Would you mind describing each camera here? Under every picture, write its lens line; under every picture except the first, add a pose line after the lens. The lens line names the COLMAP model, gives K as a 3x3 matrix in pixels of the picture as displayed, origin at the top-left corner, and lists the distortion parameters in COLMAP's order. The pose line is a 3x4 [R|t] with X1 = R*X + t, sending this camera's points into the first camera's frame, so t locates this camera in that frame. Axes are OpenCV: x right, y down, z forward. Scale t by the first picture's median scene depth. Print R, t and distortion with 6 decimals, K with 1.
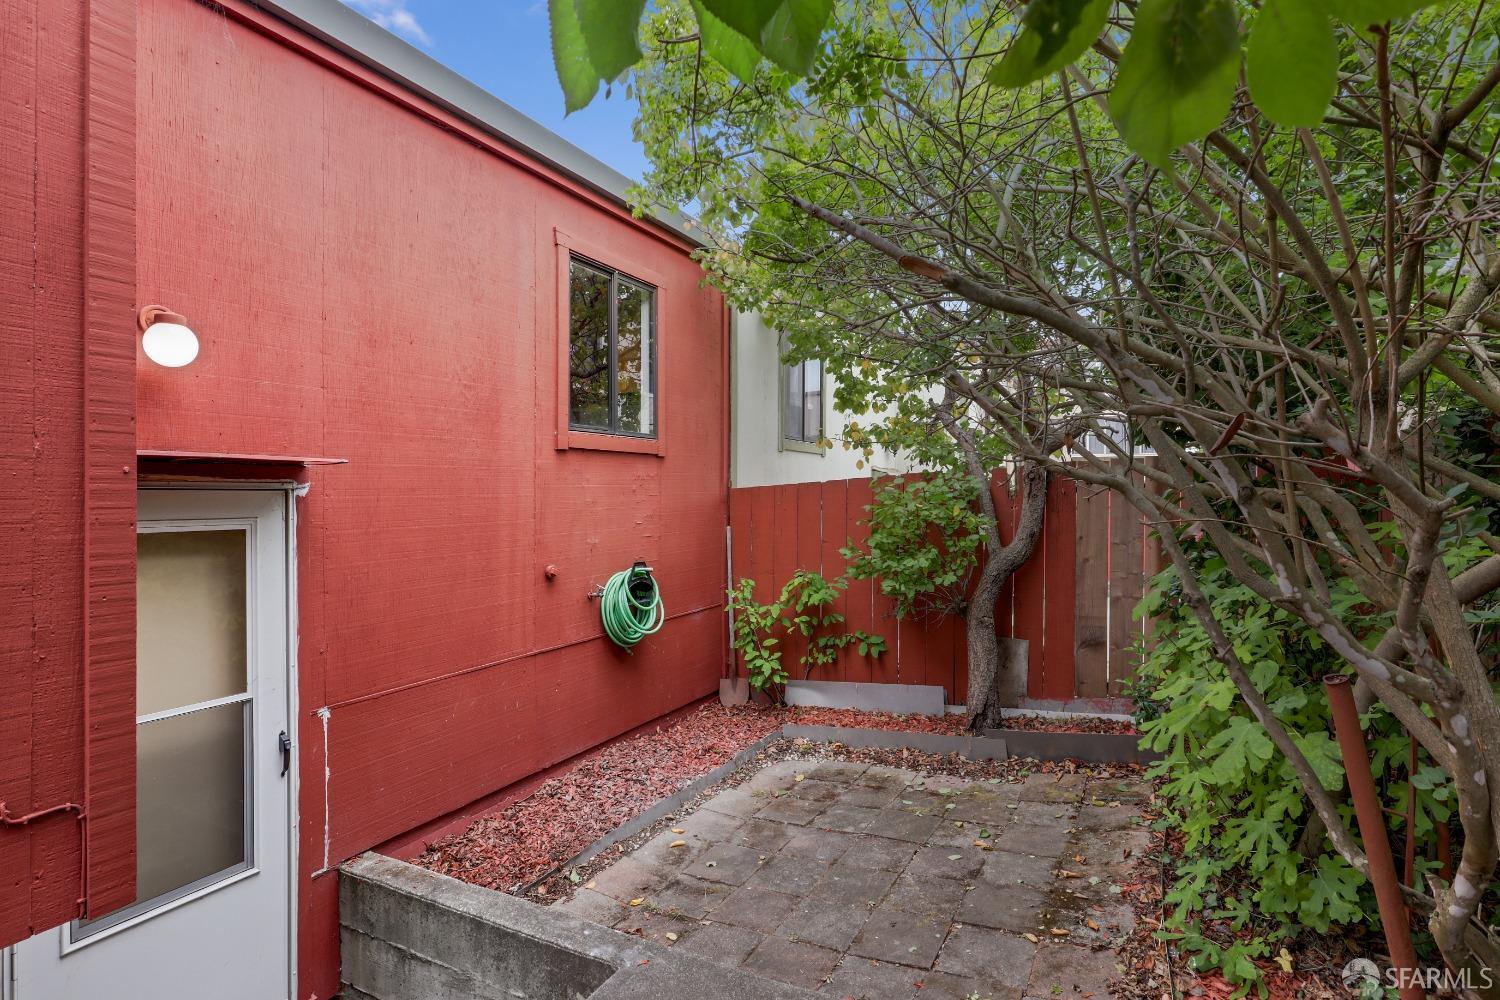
lens RADIAL K [[763.5, 0, 761.8], [0, 763.5, 497.6], [0, 0, 1]] dist [-0.006510, 0.000814]
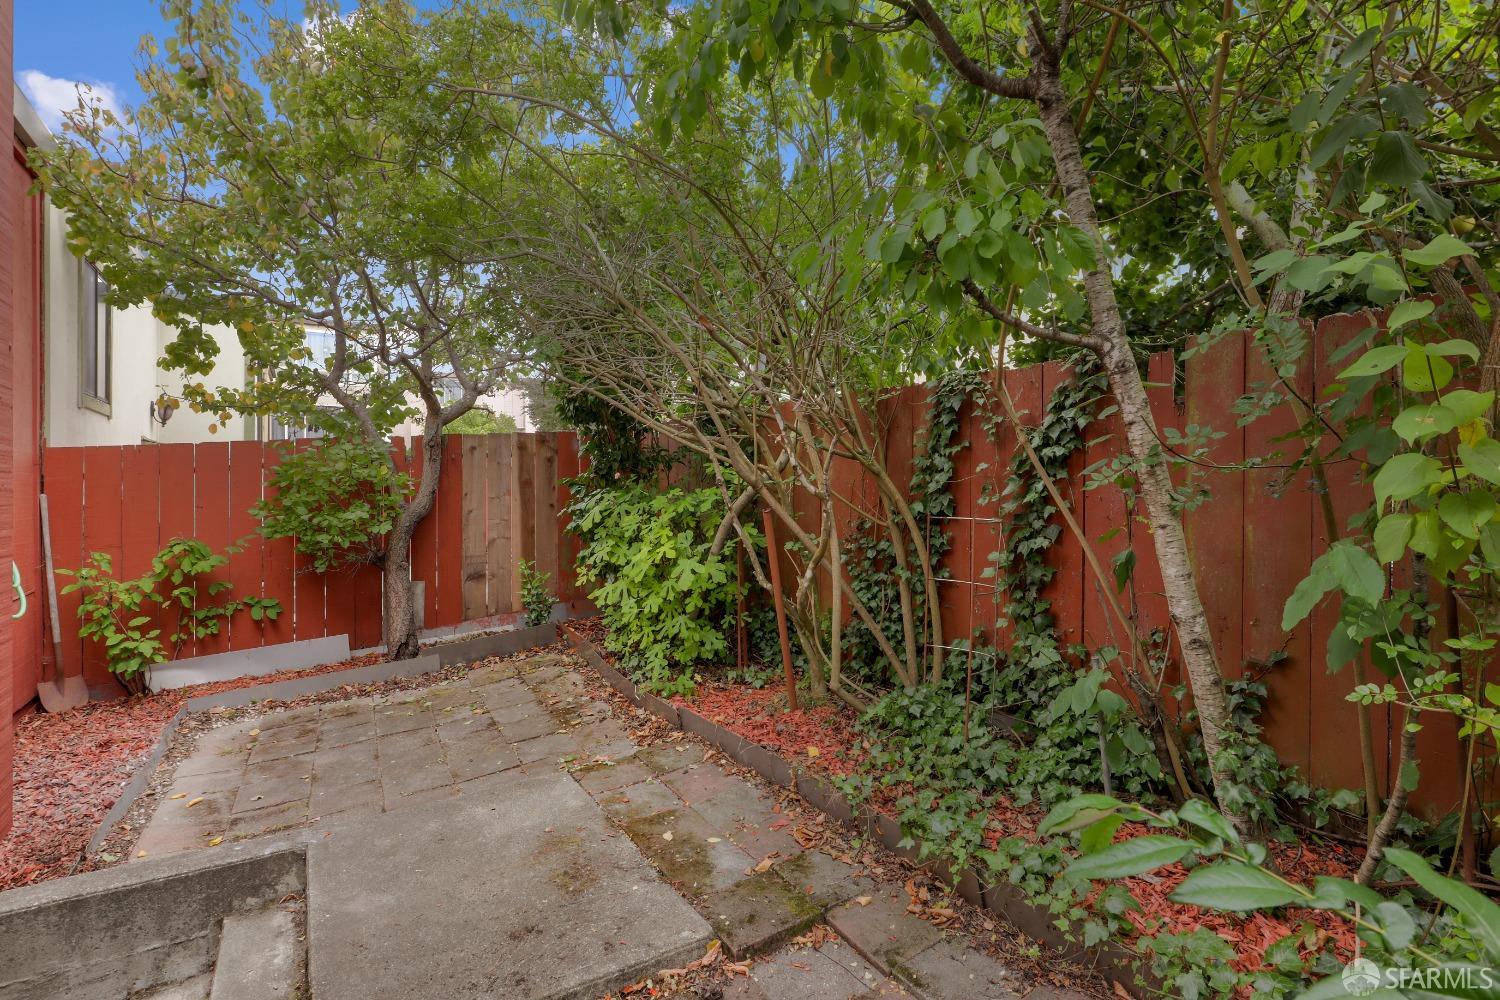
lens RADIAL K [[763.5, 0, 761.8], [0, 763.5, 497.6], [0, 0, 1]] dist [-0.006510, 0.000814]
pose [[0.515933, -0.010767, 0.856561, -0.446791], [0.011760, 0.999916, 0.005486, 0.060907], [-0.856548, 0.007243, 0.516016, -0.084045]]
